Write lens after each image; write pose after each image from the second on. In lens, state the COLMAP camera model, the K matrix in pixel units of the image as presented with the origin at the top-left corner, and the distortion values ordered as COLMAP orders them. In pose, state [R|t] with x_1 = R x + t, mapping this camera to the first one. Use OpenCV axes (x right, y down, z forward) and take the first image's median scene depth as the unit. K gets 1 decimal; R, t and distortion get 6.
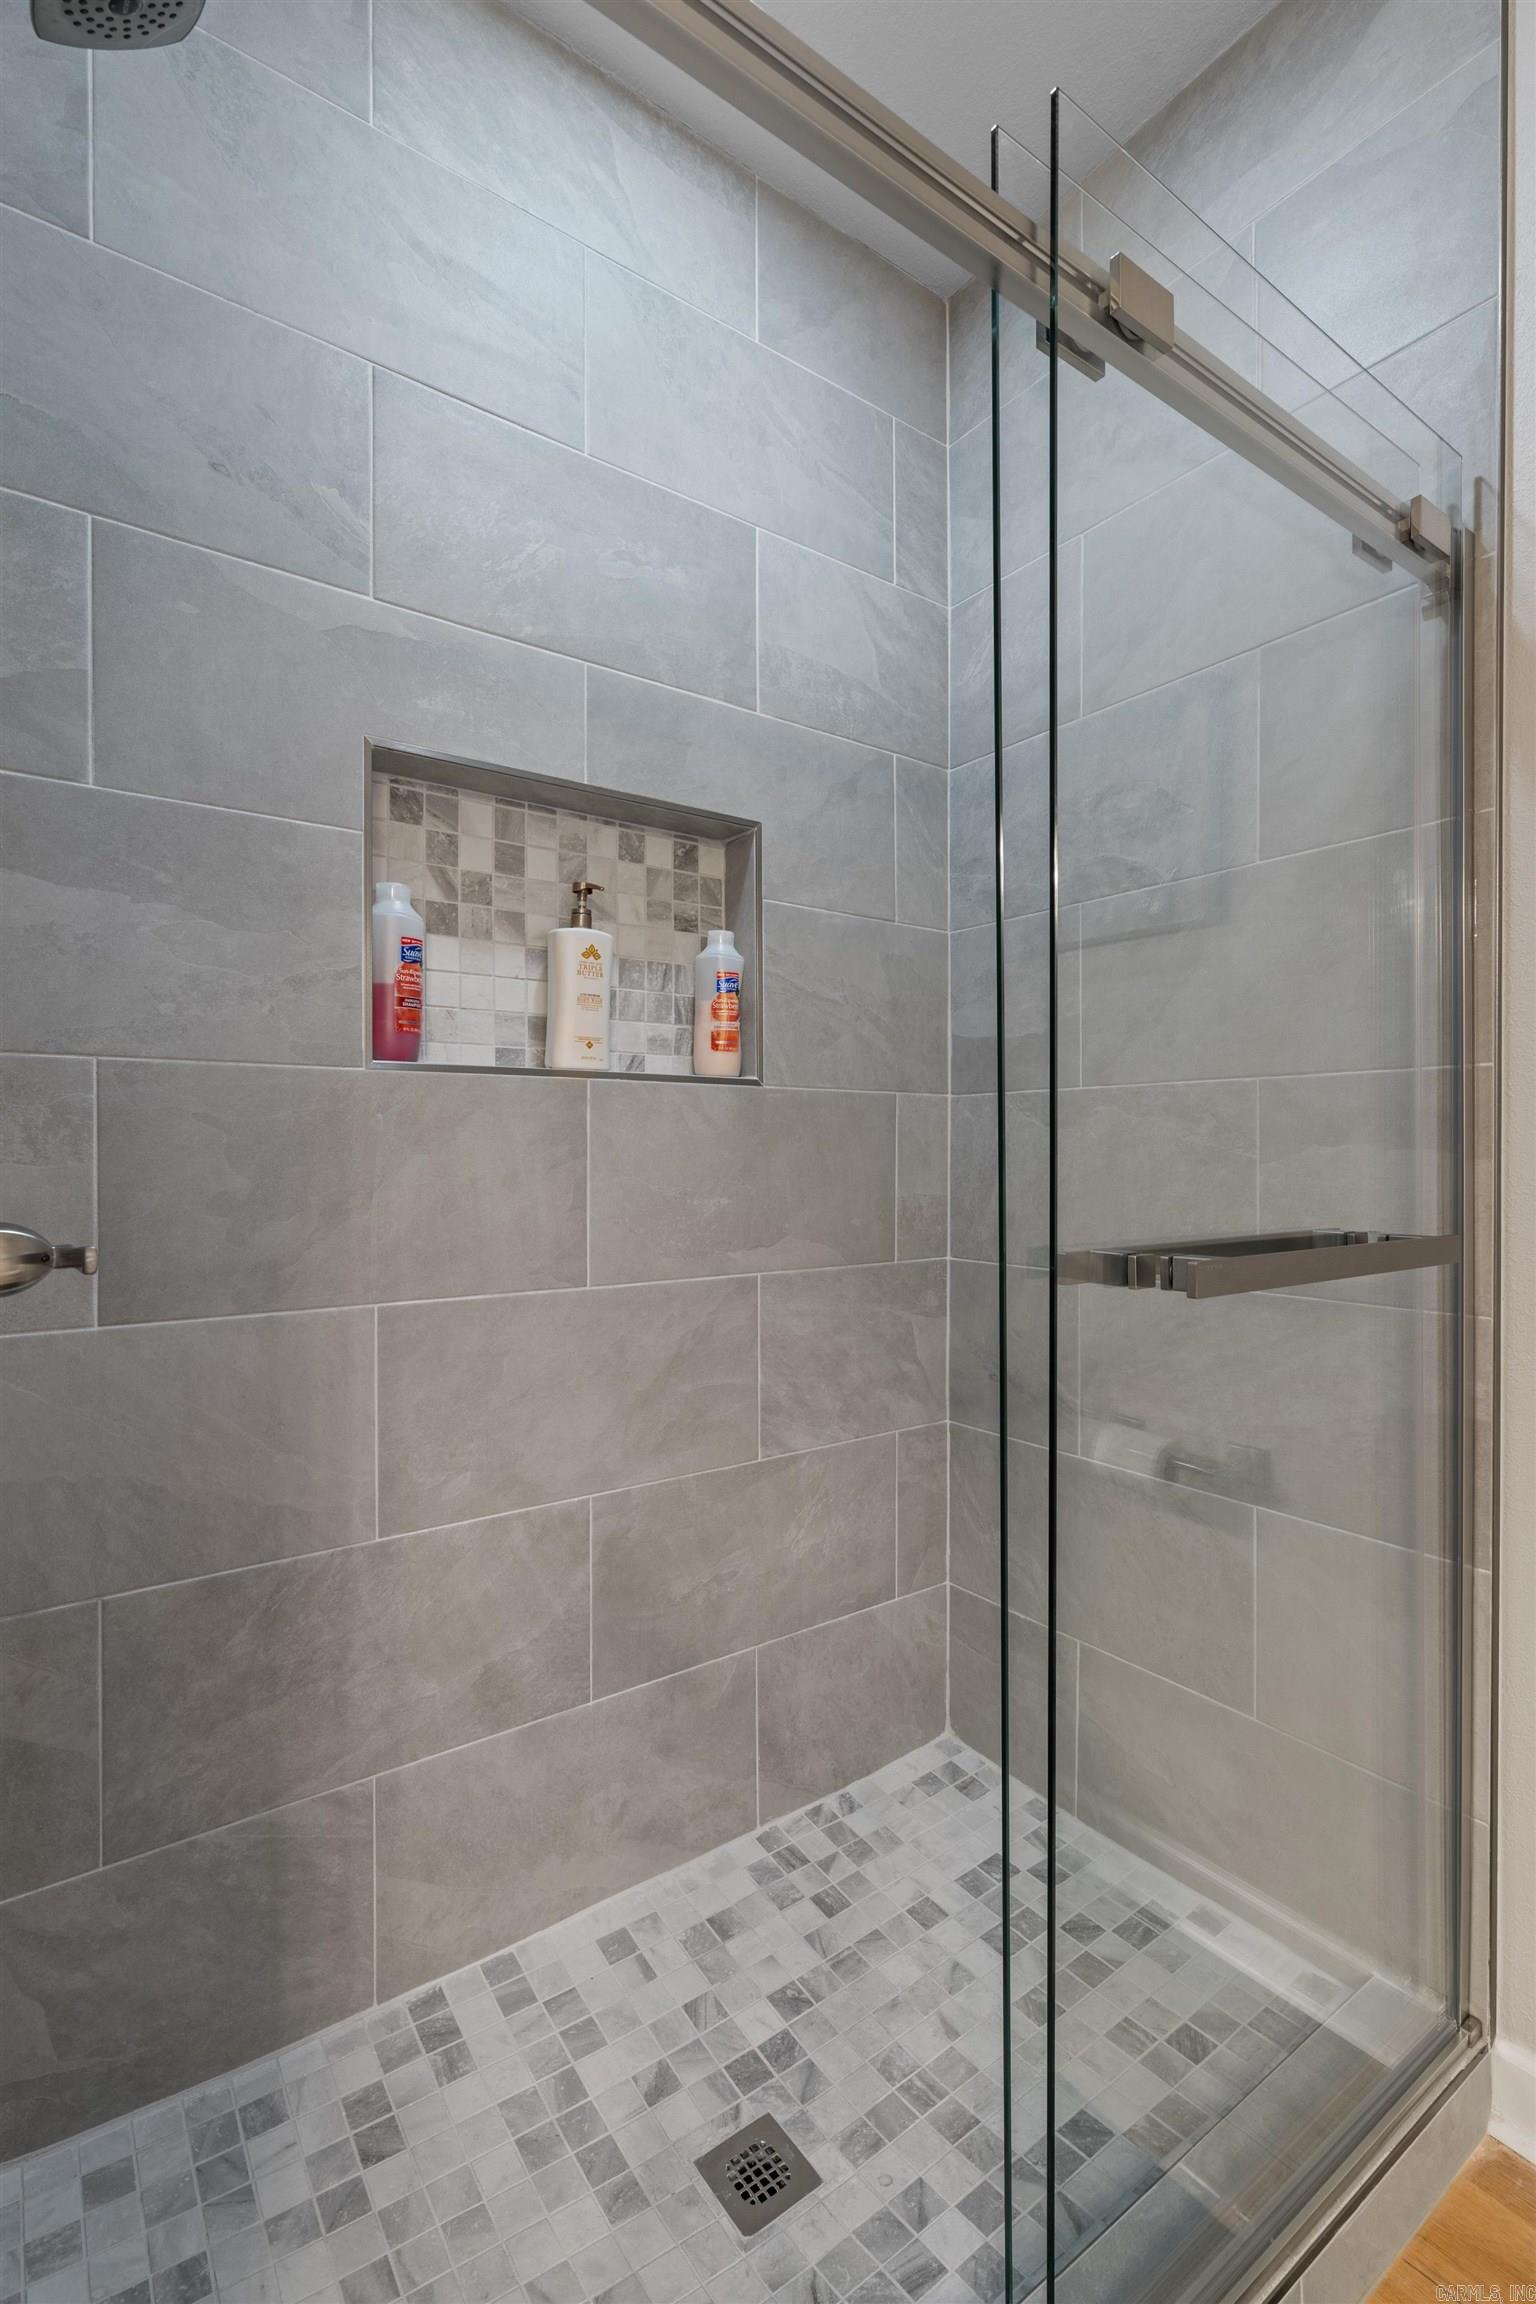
lens RADIAL K [[1049.5, 0, 746.6], [0, 1049.5, 1153.4], [0, 0, 1]] dist [-0.005398, 0.005831]
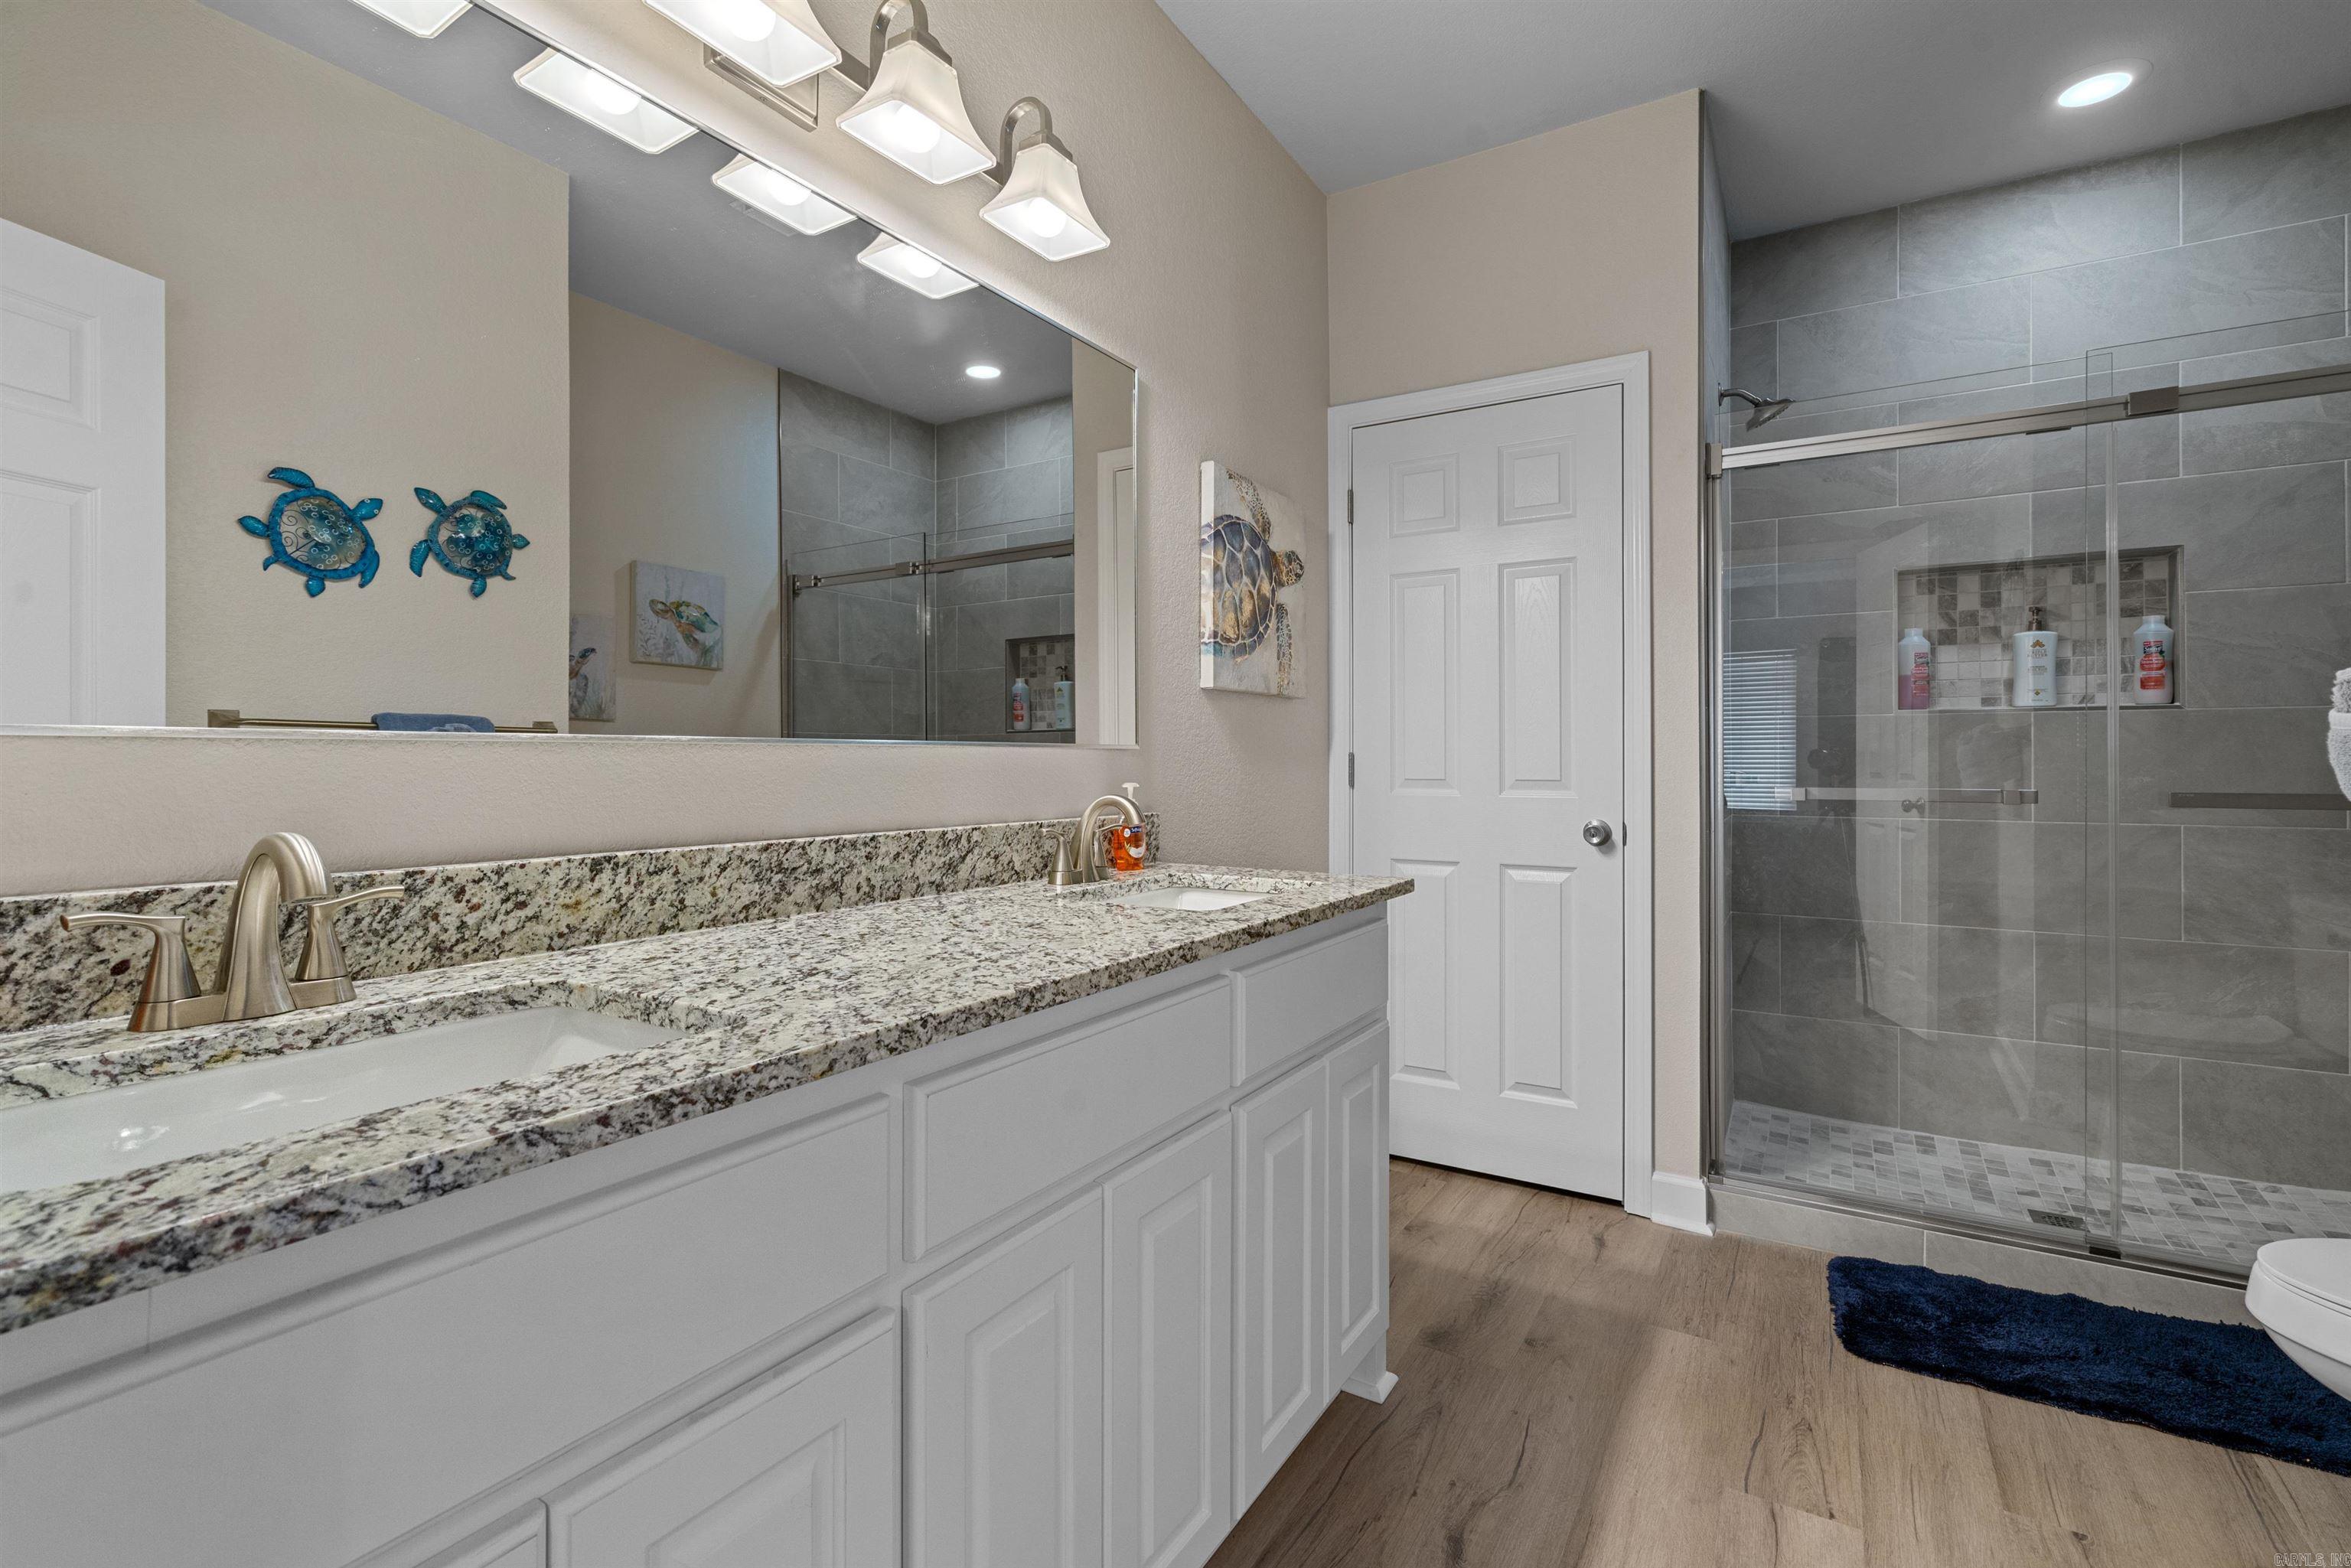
lens RADIAL K [[1070.9, 0, 1179.1], [0, 1070.9, 761.0], [0, 0, 1]] dist [-0.005398, 0.005831]
pose [[0.393828, -0.001088, -0.919184, 1.010581], [-0.002056, 0.999996, -0.002065, 0.025011], [0.919182, 0.002703, 0.393824, -1.169097]]
